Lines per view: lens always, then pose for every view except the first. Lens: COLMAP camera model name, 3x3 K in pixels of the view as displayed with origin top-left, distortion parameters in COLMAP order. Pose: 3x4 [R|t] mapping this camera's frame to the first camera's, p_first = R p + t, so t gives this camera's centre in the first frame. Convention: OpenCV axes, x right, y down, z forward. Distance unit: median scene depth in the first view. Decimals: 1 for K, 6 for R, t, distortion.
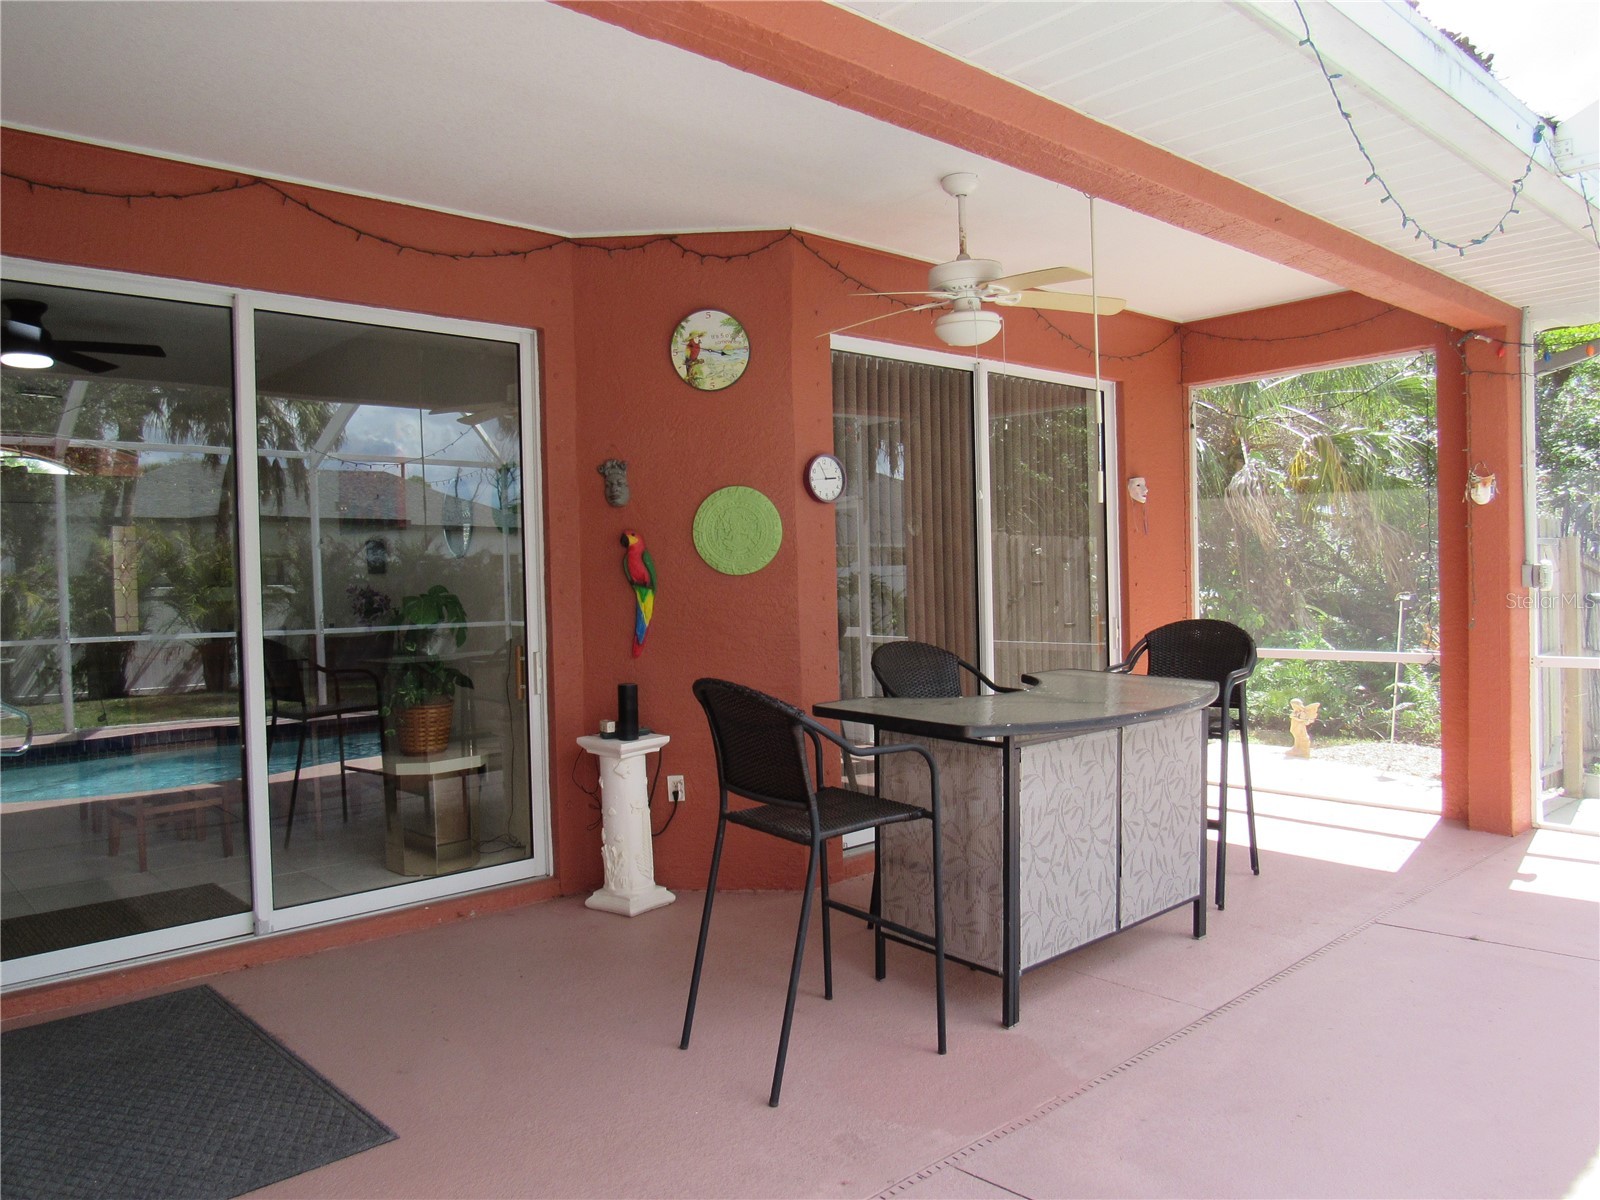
lens RADIAL K [[1138.7, 0, 800.0], [0, 1138.7, 600.0], [0, 0, 1]] dist [-0.031332, 0.005397]
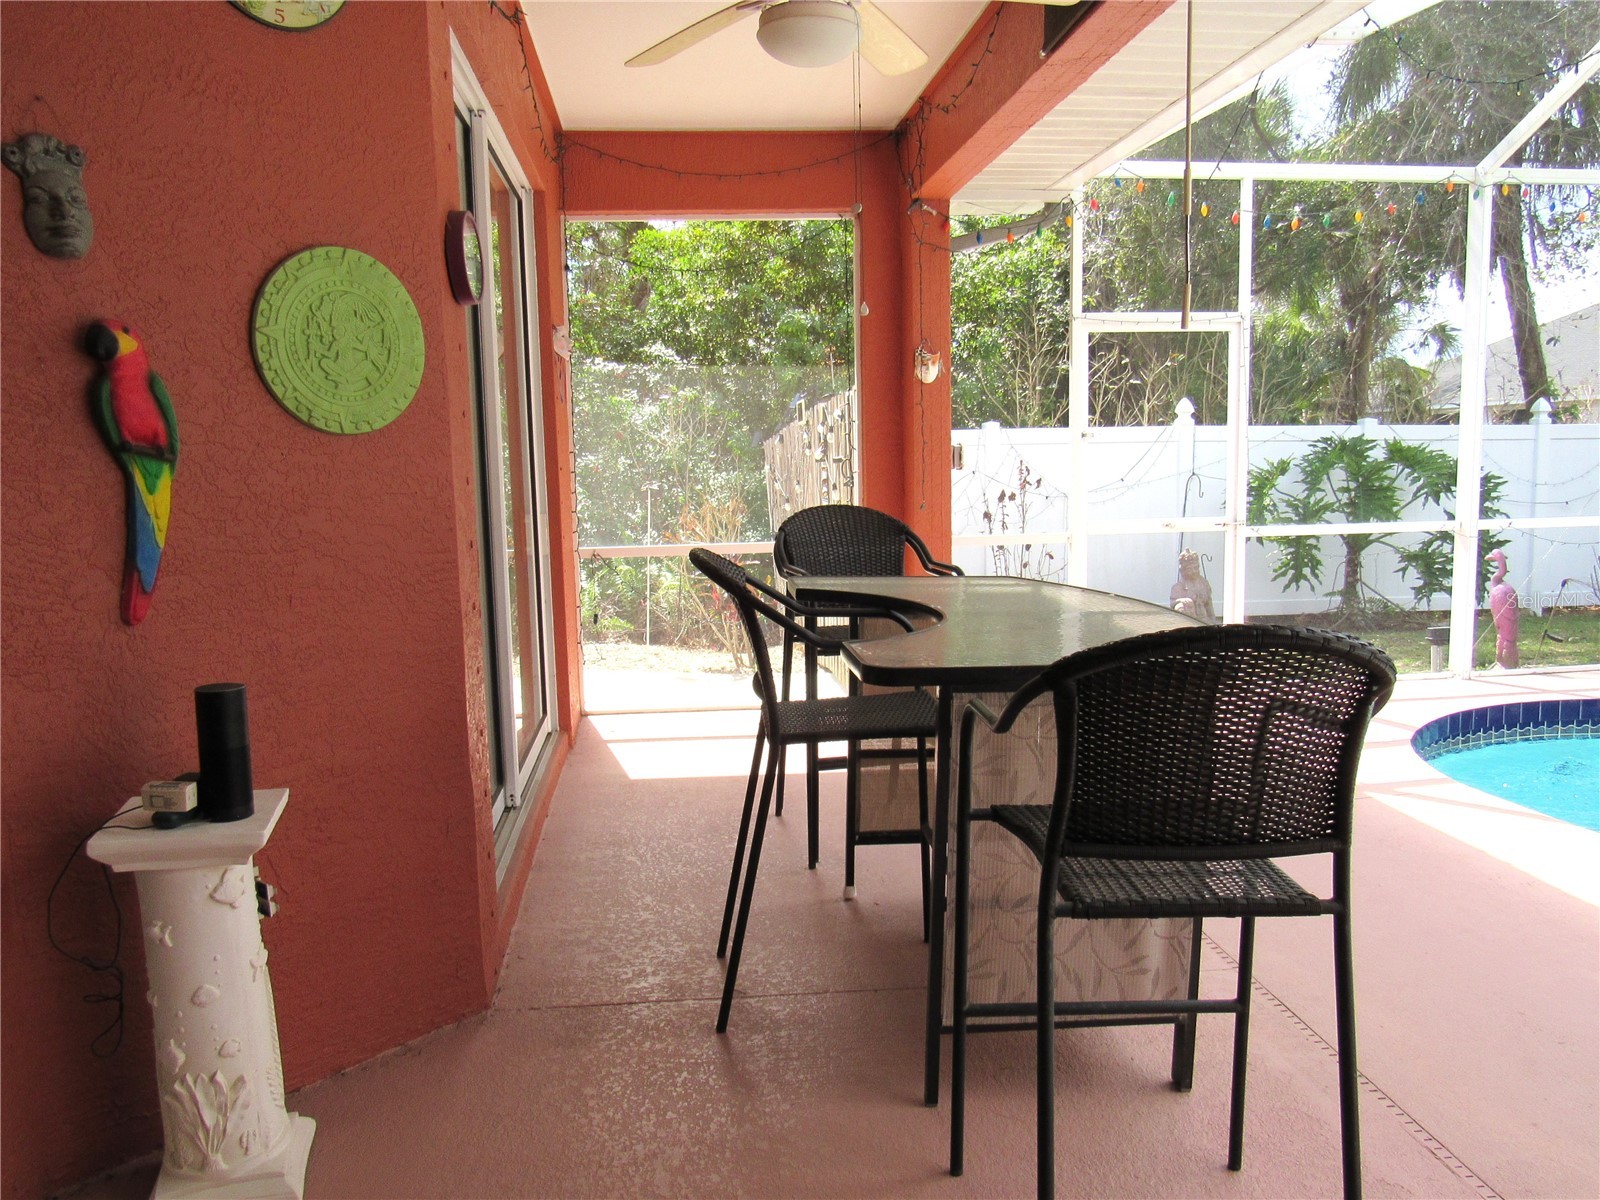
lens RADIAL K [[1216.6, 0, 800.0], [0, 1216.6, 600.0], [0, 0, 1]] dist [-0.023283, 0.003859]
pose [[0.576288, -0.084483, 0.812868, -0.372398], [0.019462, 0.995779, 0.089695, 0.005713], [-0.817015, -0.035870, 0.575500, 0.545435]]
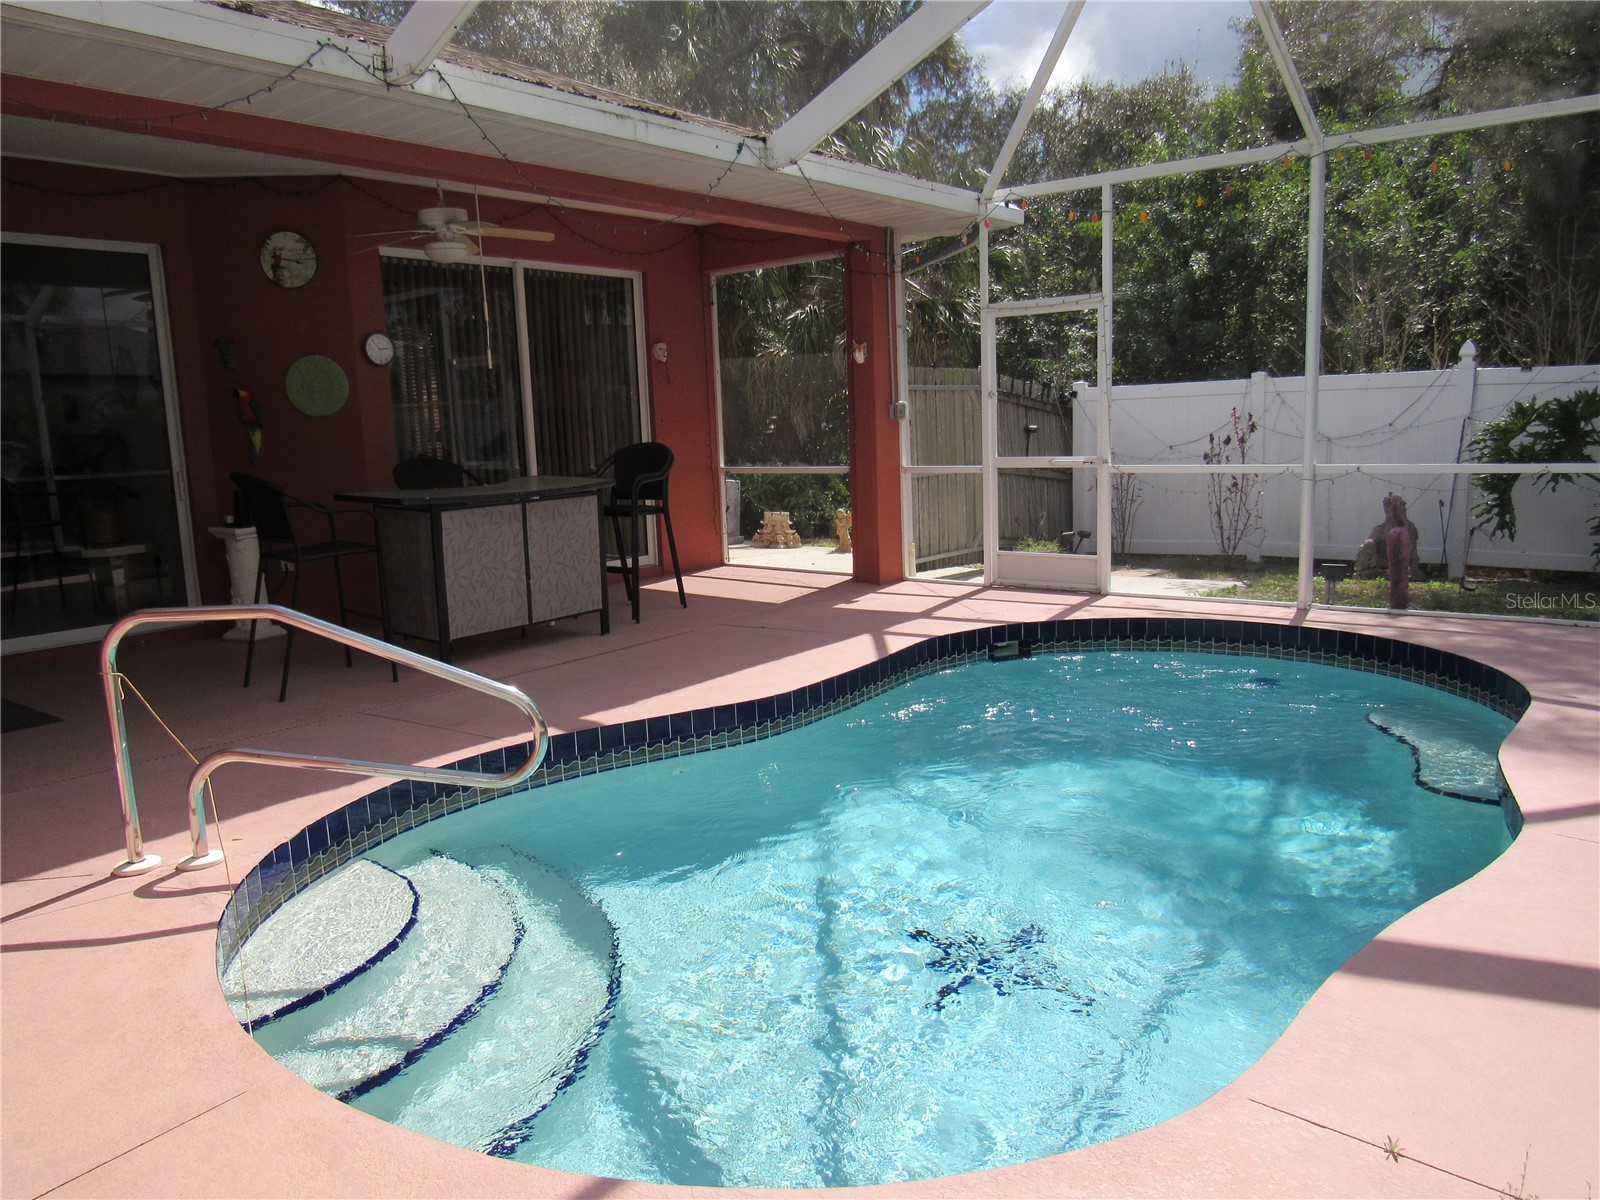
lens RADIAL K [[1138.7, 0, 800.0], [0, 1138.7, 600.0], [0, 0, 1]] dist [-0.031332, 0.005397]
pose [[0.986100, -0.035346, 0.162347, 0.314743], [0.013657, 0.991046, 0.132818, 0.027751], [-0.165588, -0.128755, 0.977754, -0.569590]]
